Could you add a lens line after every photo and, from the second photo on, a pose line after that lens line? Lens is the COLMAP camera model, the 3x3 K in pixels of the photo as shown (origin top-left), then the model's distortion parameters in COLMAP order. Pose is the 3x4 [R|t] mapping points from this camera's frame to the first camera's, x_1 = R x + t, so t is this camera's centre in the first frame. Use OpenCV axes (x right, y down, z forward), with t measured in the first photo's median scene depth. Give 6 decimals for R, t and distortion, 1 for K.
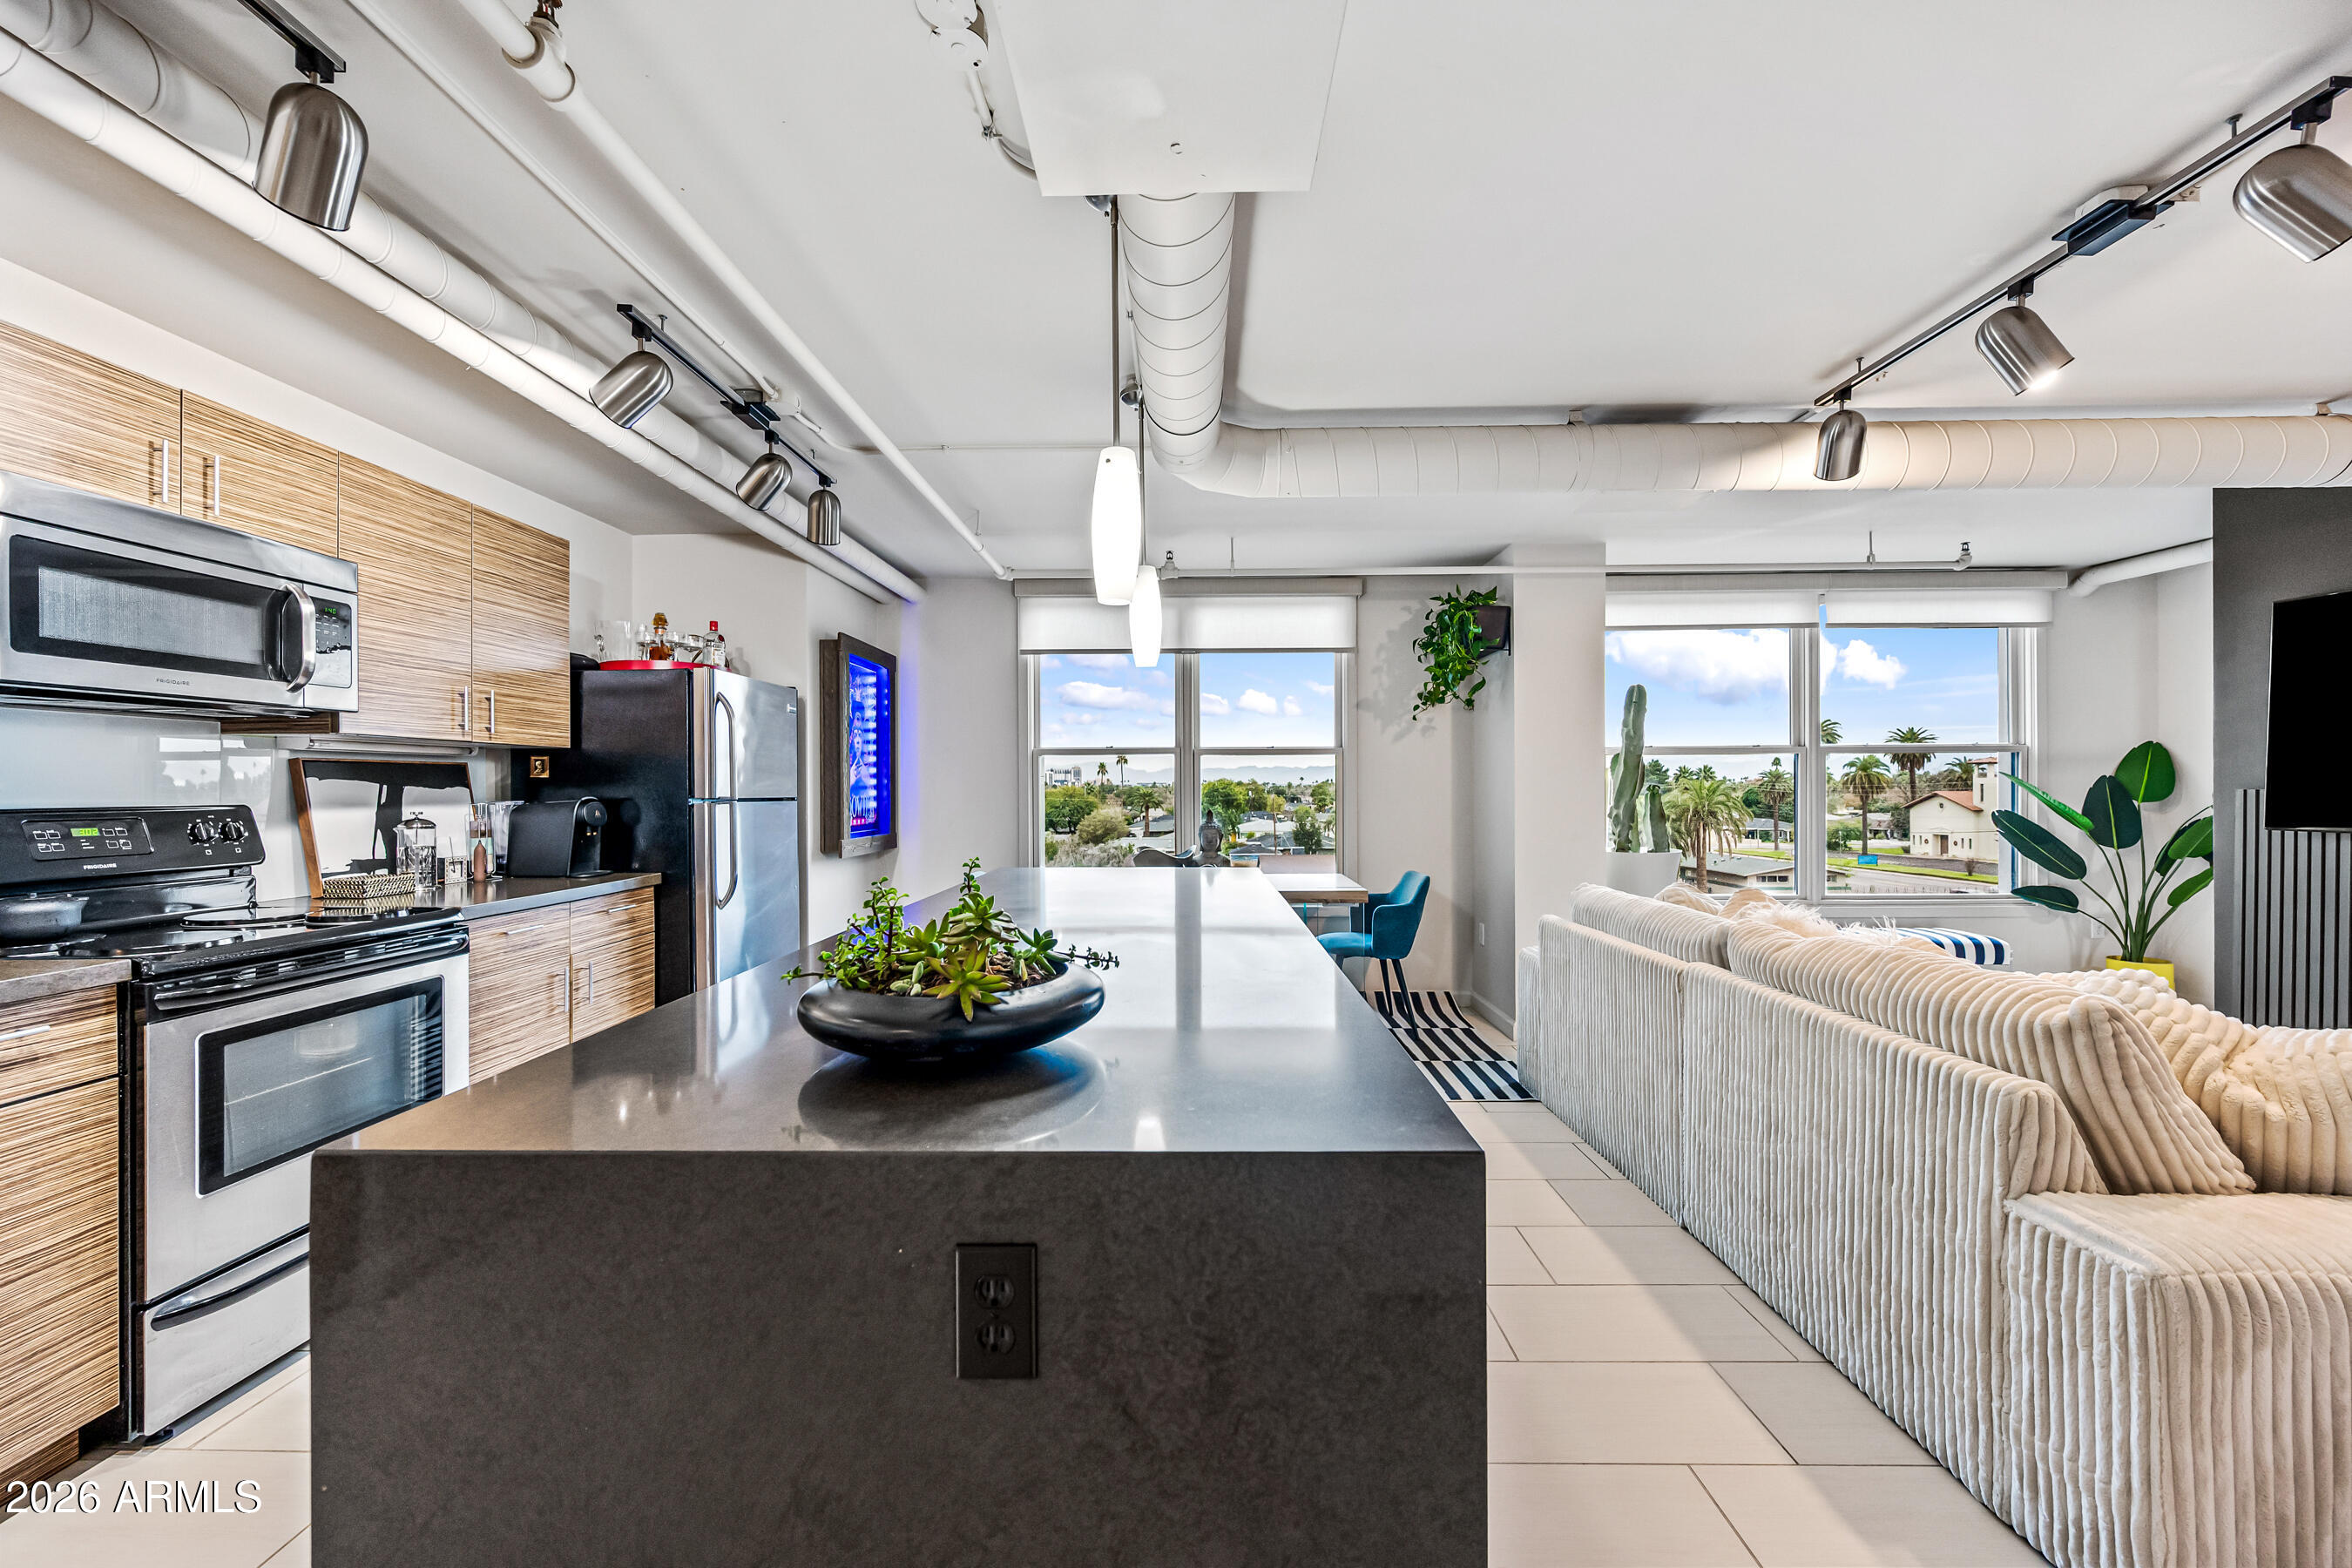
lens RADIAL K [[923.3, 0, 1181.3], [0, 923.3, 789.0], [0, 0, 1]] dist [-0.002730, 0.000585]
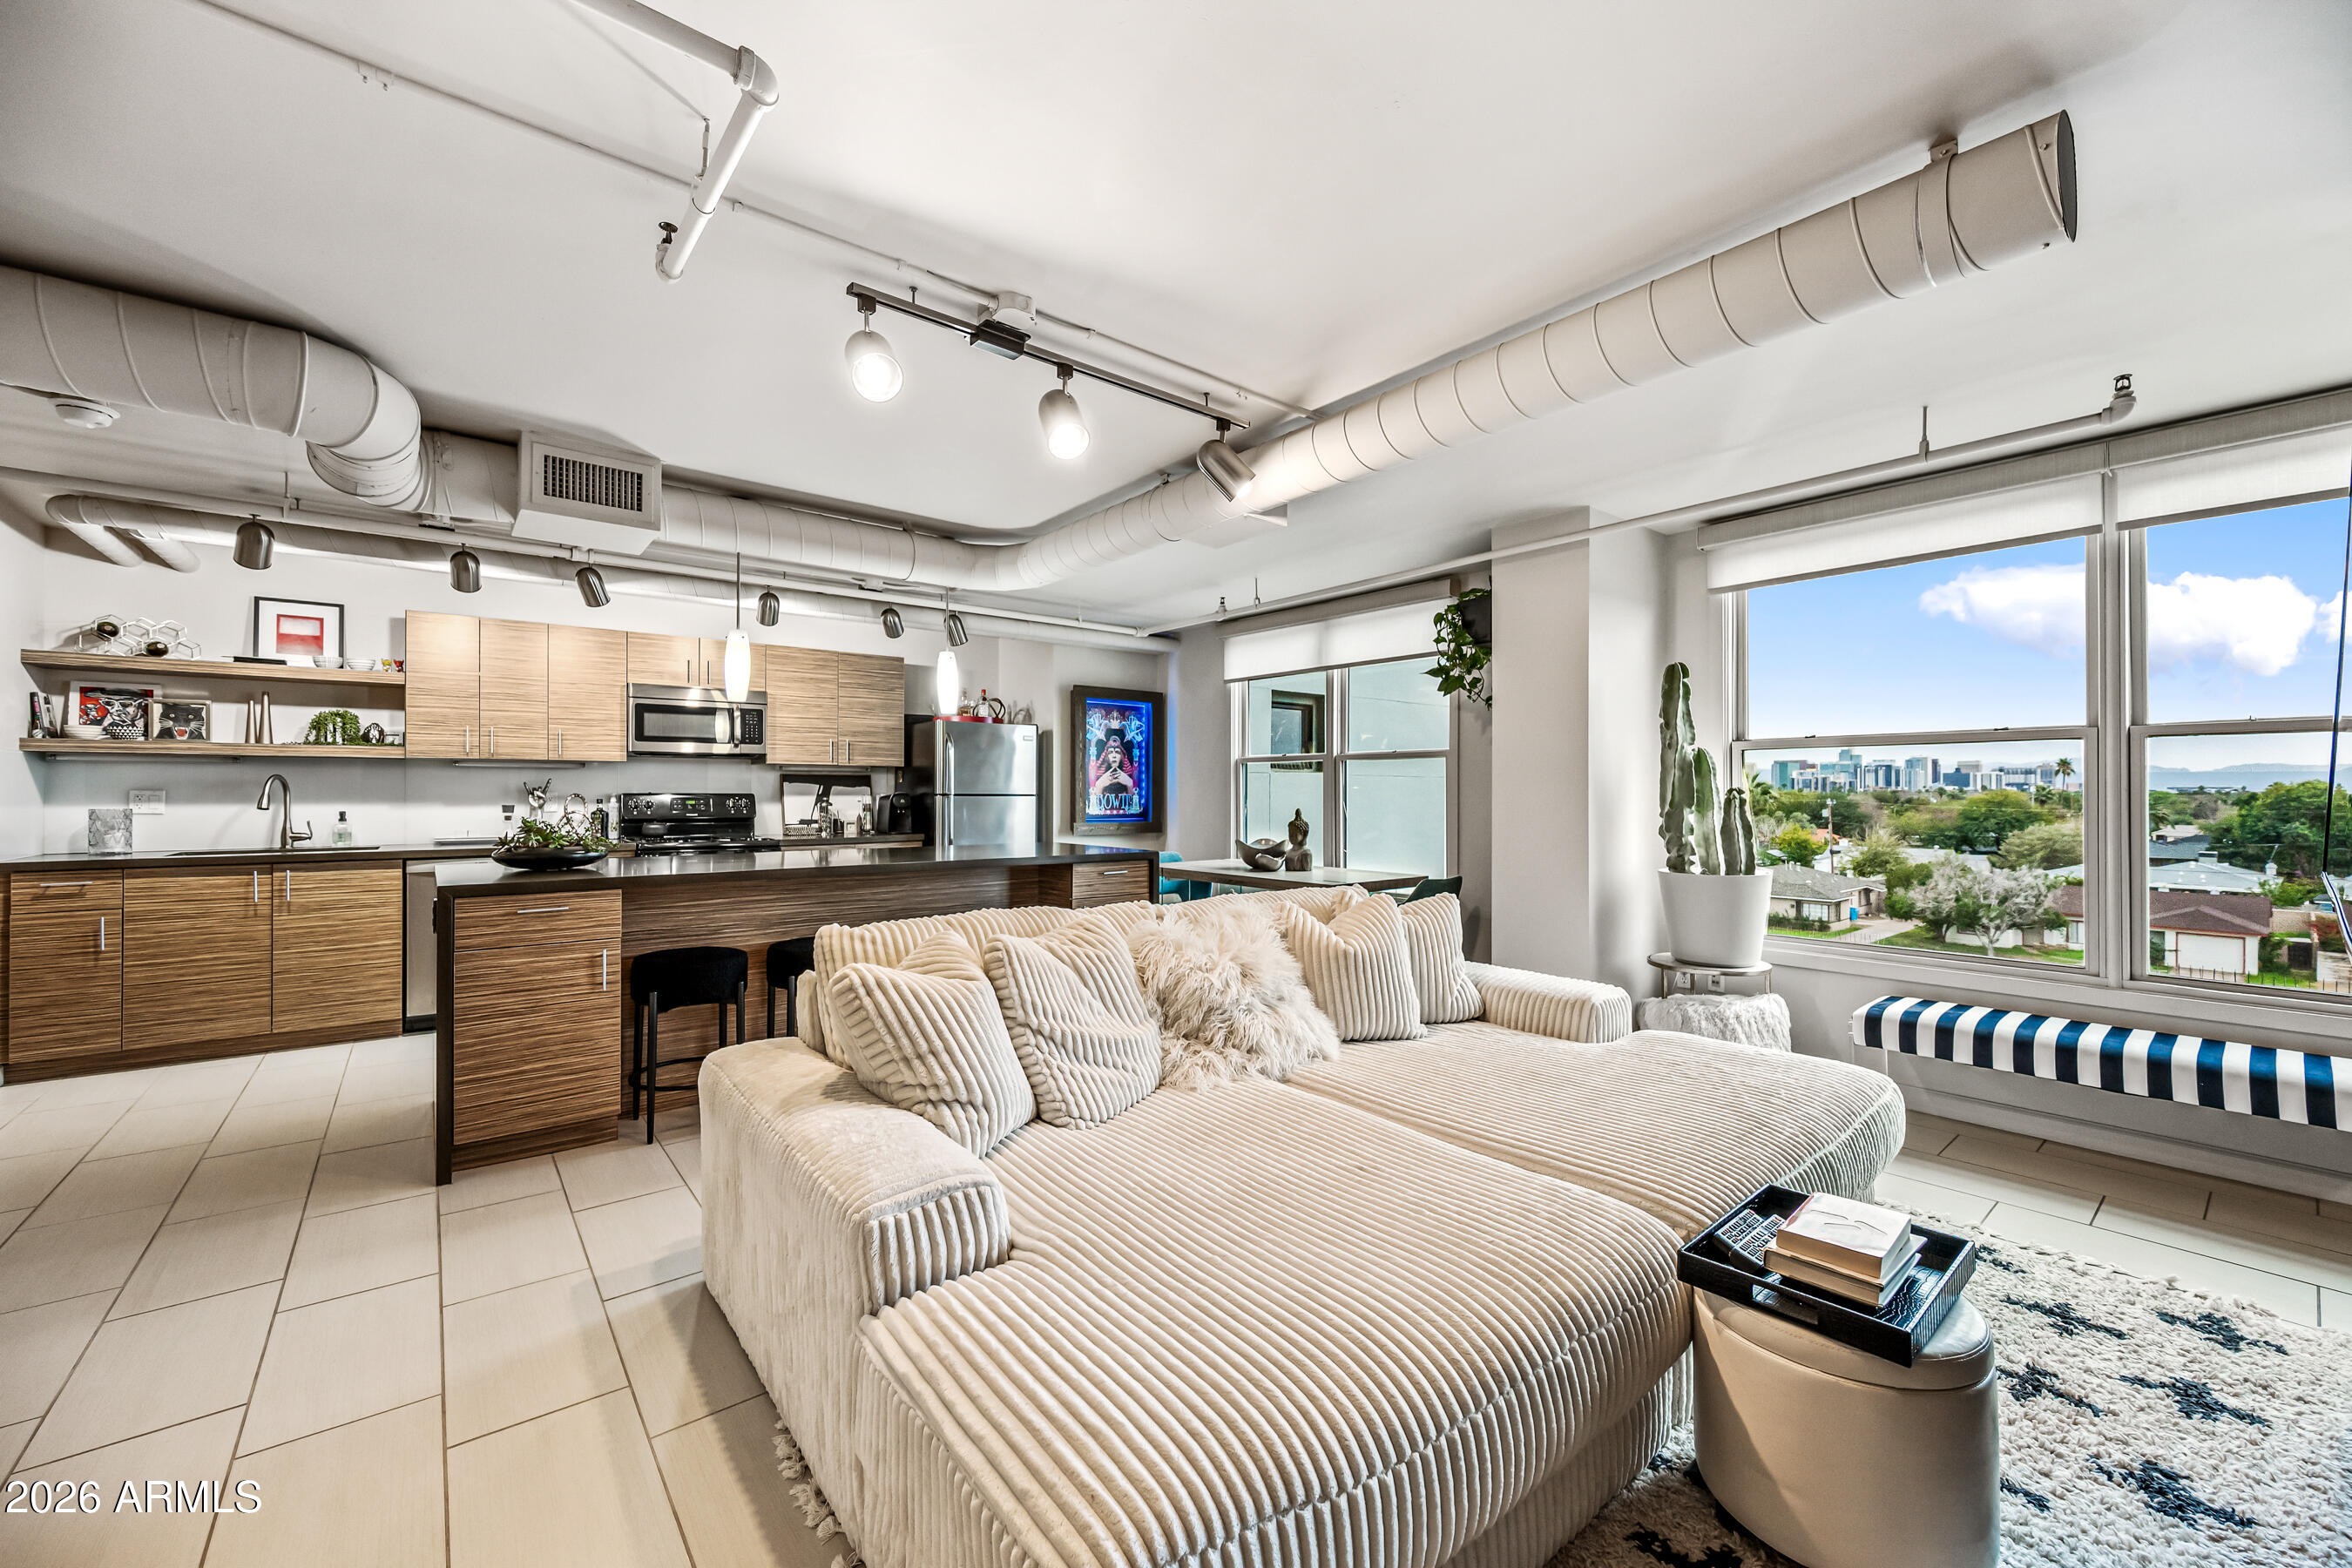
lens RADIAL K [[923.3, 0, 1182.0], [0, 923.3, 787.4], [0, 0, 1]] dist [-0.002730, 0.000585]
pose [[0.644219, 0.001657, -0.764840, 1.247572], [-0.005833, 0.999979, -0.002747, 0.000680], [0.764819, 0.006231, 0.644215, 0.227783]]
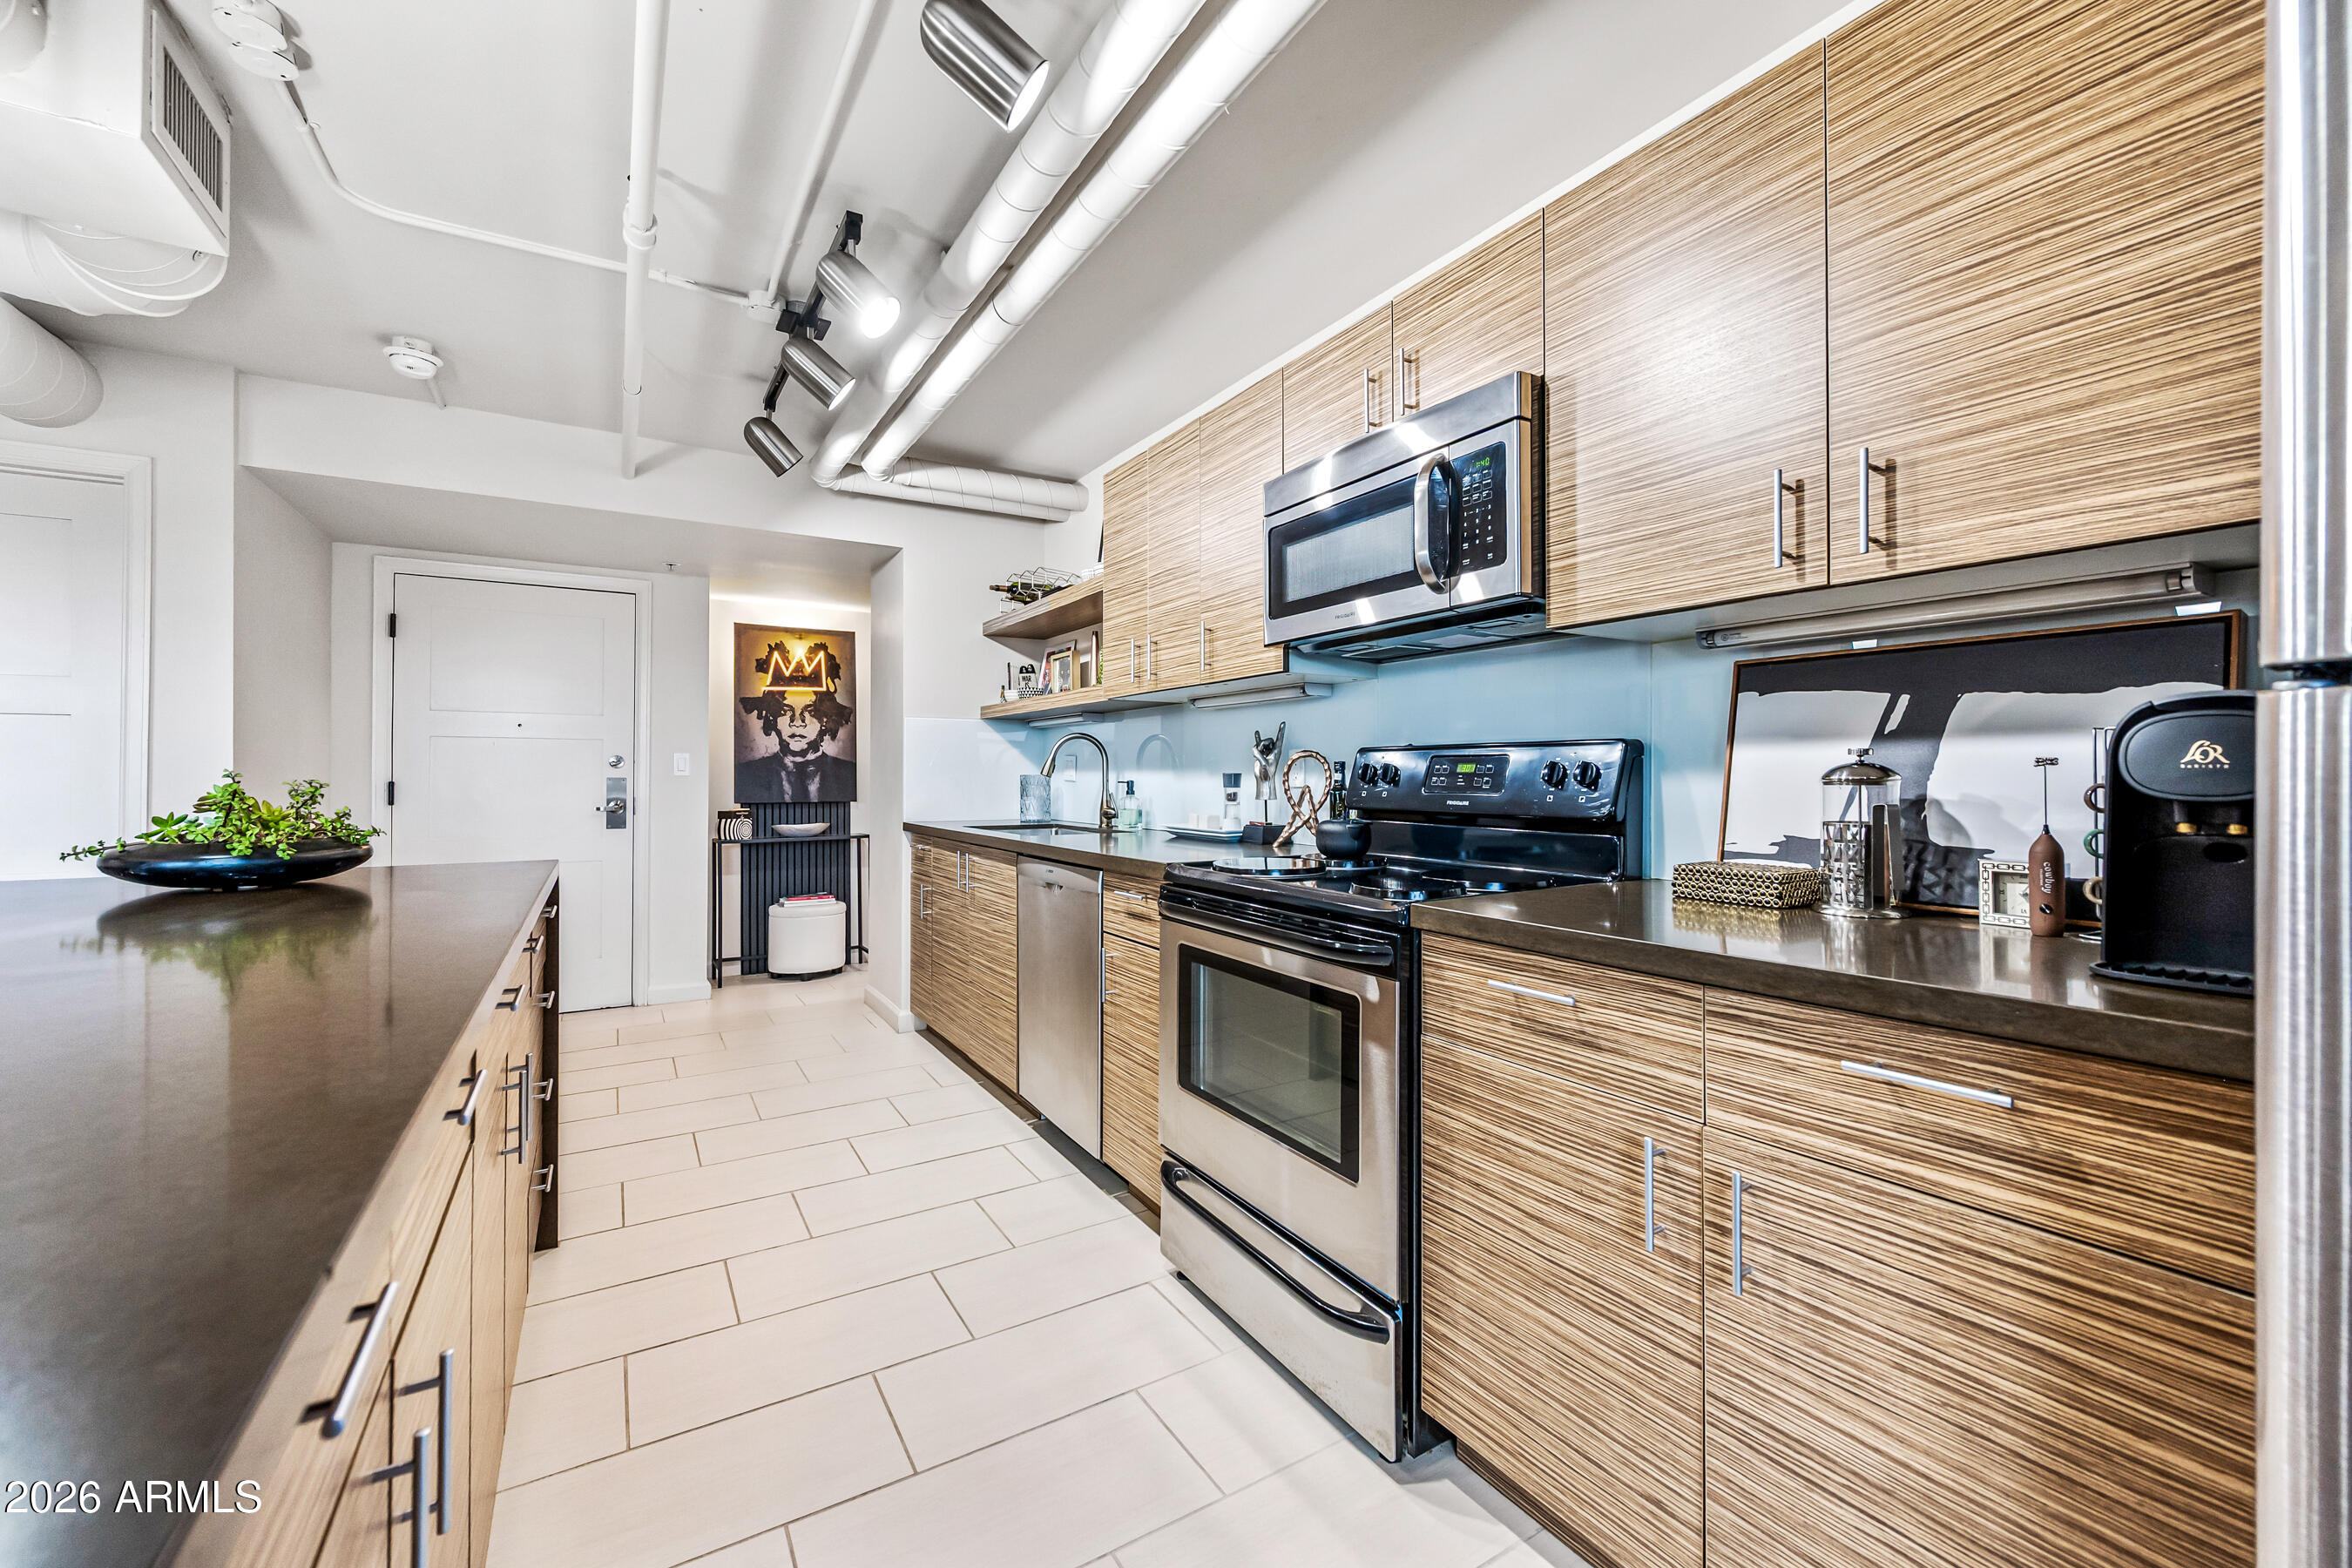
lens RADIAL K [[923.3, 0, 1184.1], [0, 923.3, 768.7], [0, 0, 1]] dist [-0.002730, 0.000585]
pose [[-0.840100, 0.002312, -0.542427, -0.259263], [0.004488, 0.999986, -0.002689, 0.032538], [0.542413, -0.004694, -0.840099, 1.111203]]
